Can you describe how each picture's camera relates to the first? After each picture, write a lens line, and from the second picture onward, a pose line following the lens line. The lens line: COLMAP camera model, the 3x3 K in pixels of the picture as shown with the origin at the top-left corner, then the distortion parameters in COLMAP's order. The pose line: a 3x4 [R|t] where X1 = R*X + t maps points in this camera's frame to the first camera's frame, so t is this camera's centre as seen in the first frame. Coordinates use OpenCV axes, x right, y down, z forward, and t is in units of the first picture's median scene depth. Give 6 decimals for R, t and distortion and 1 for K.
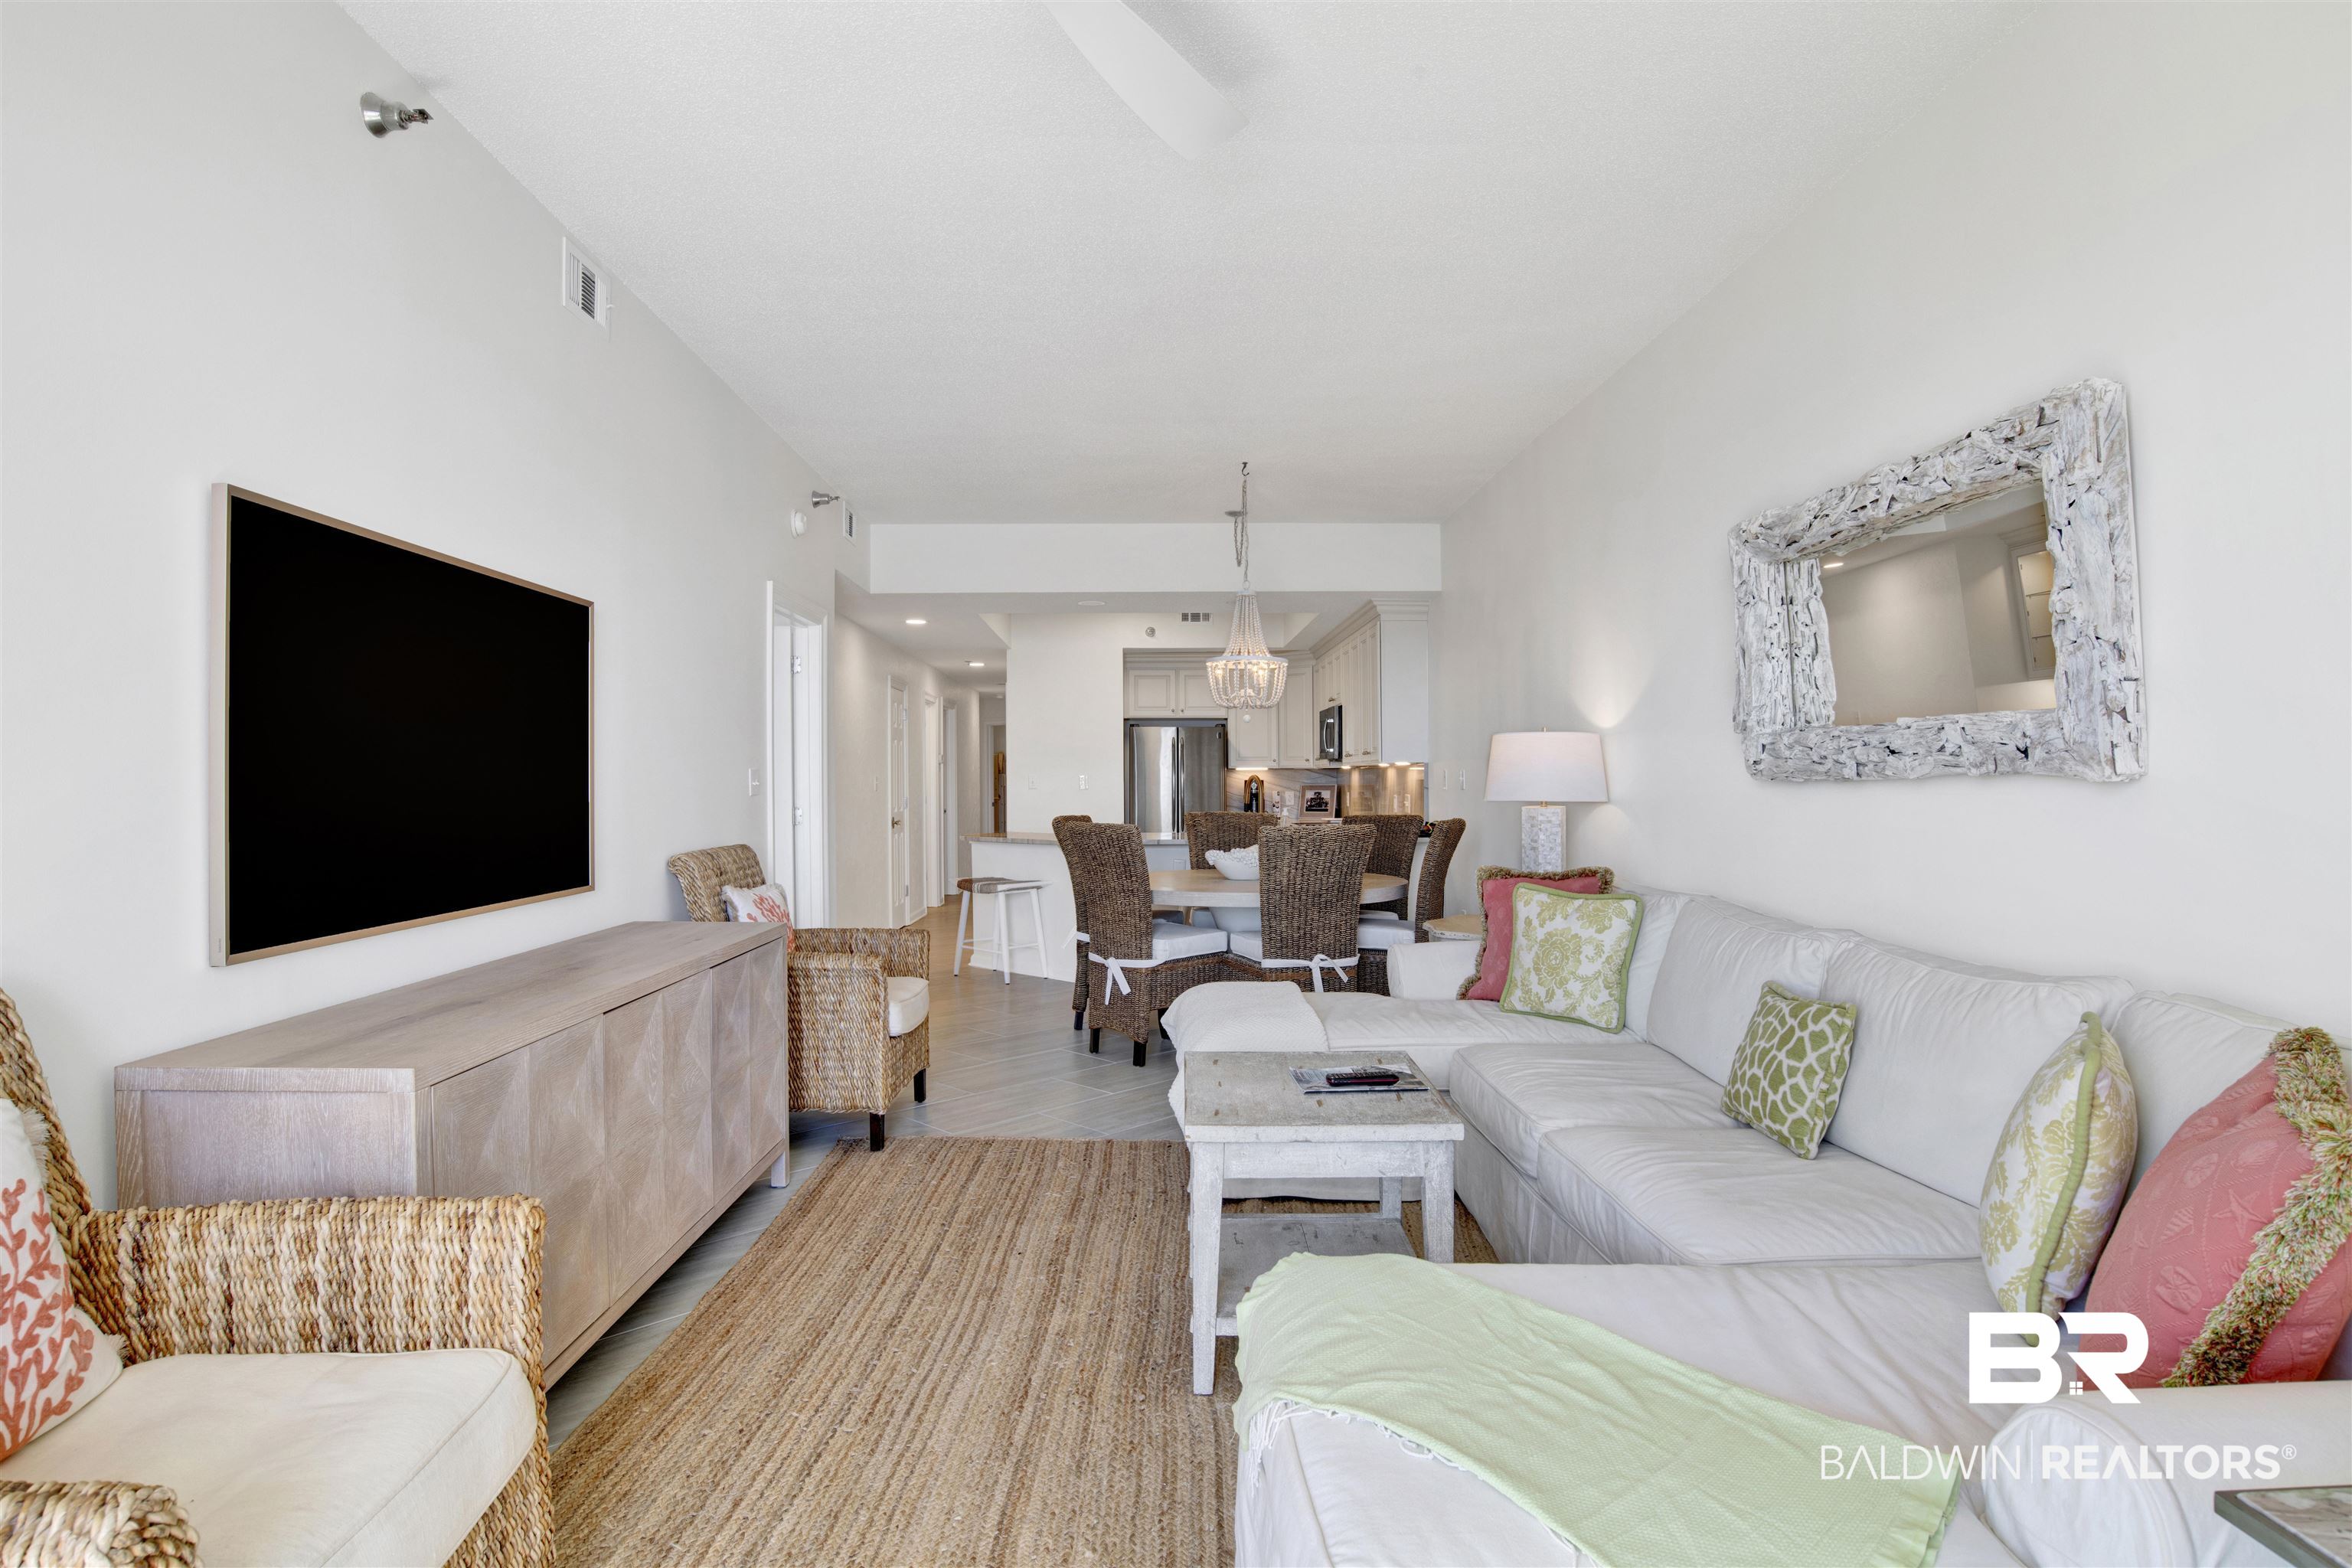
lens RADIAL K [[1237.5, 0, 1175.1], [0, 1237.5, 759.7], [0, 0, 1]] dist [-0.081494, 0.025632]
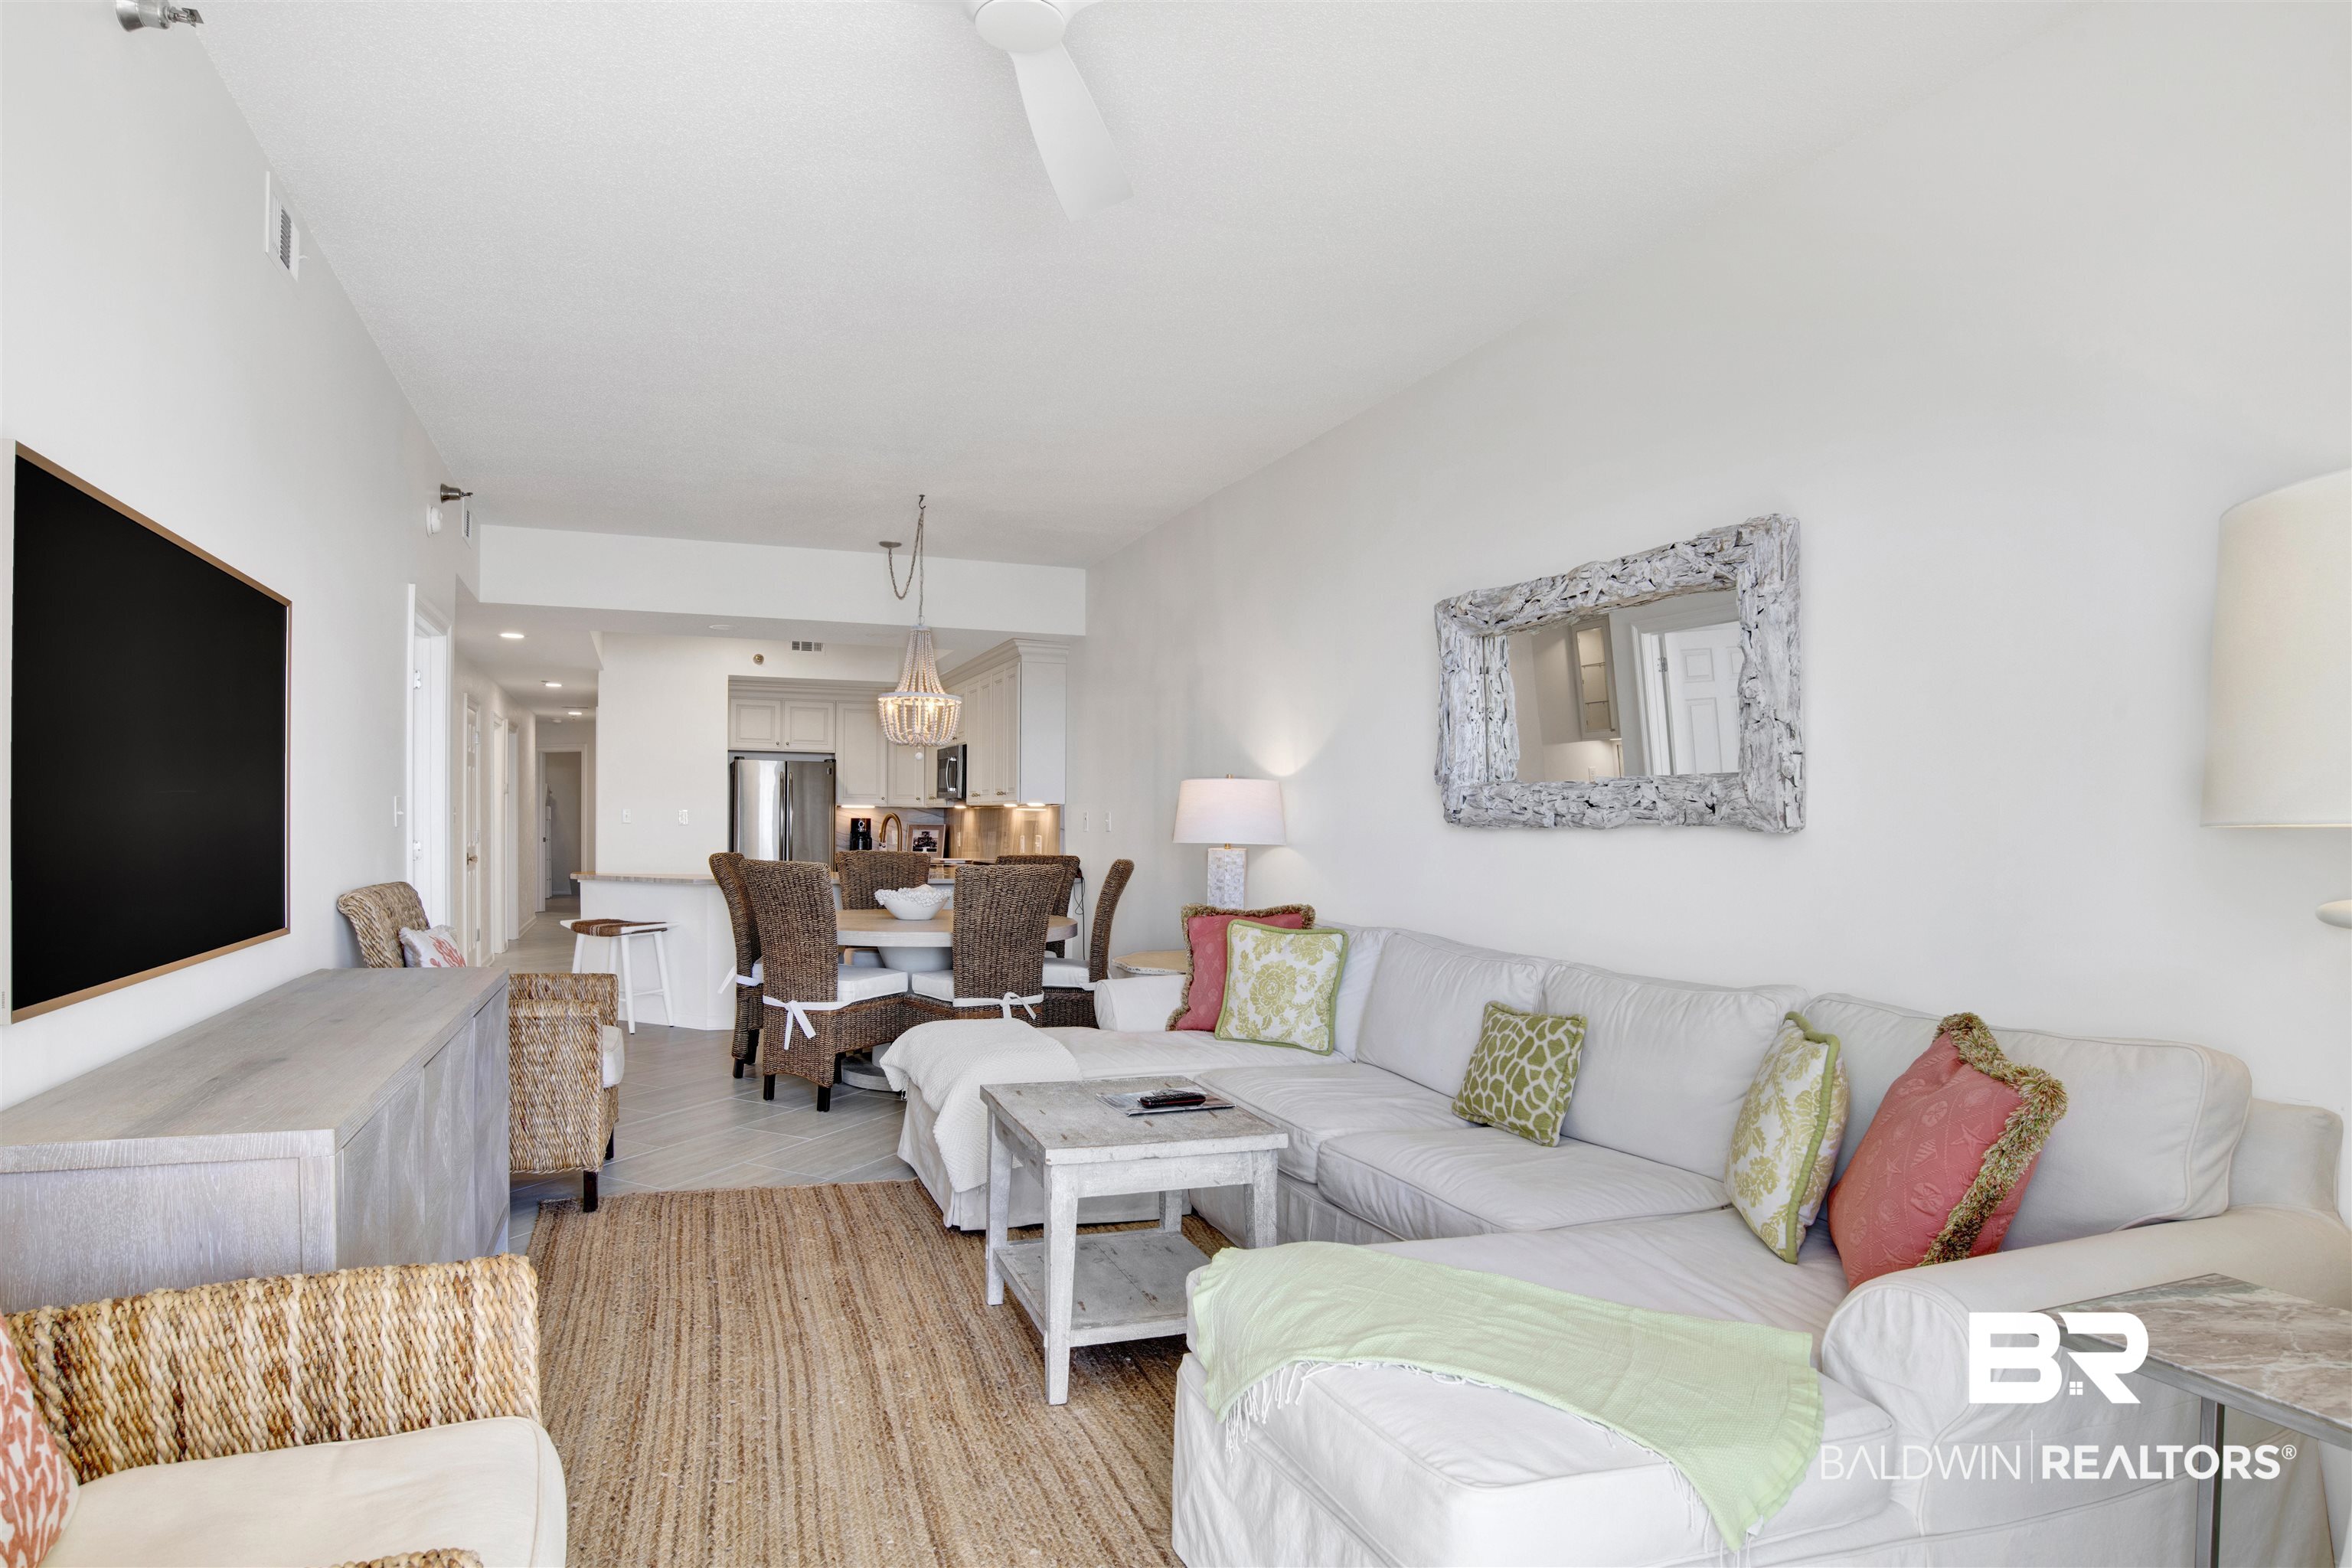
lens RADIAL K [[1278.5, 0, 1127.8], [0, 1278.5, 821.1], [0, 0, 1]] dist [-0.090518, 0.030678]
pose [[0.947739, 0.016779, 0.318606, -0.226391], [-0.022268, 0.999660, 0.013594, 0.002182], [-0.318269, -0.019978, 0.947790, -0.032064]]
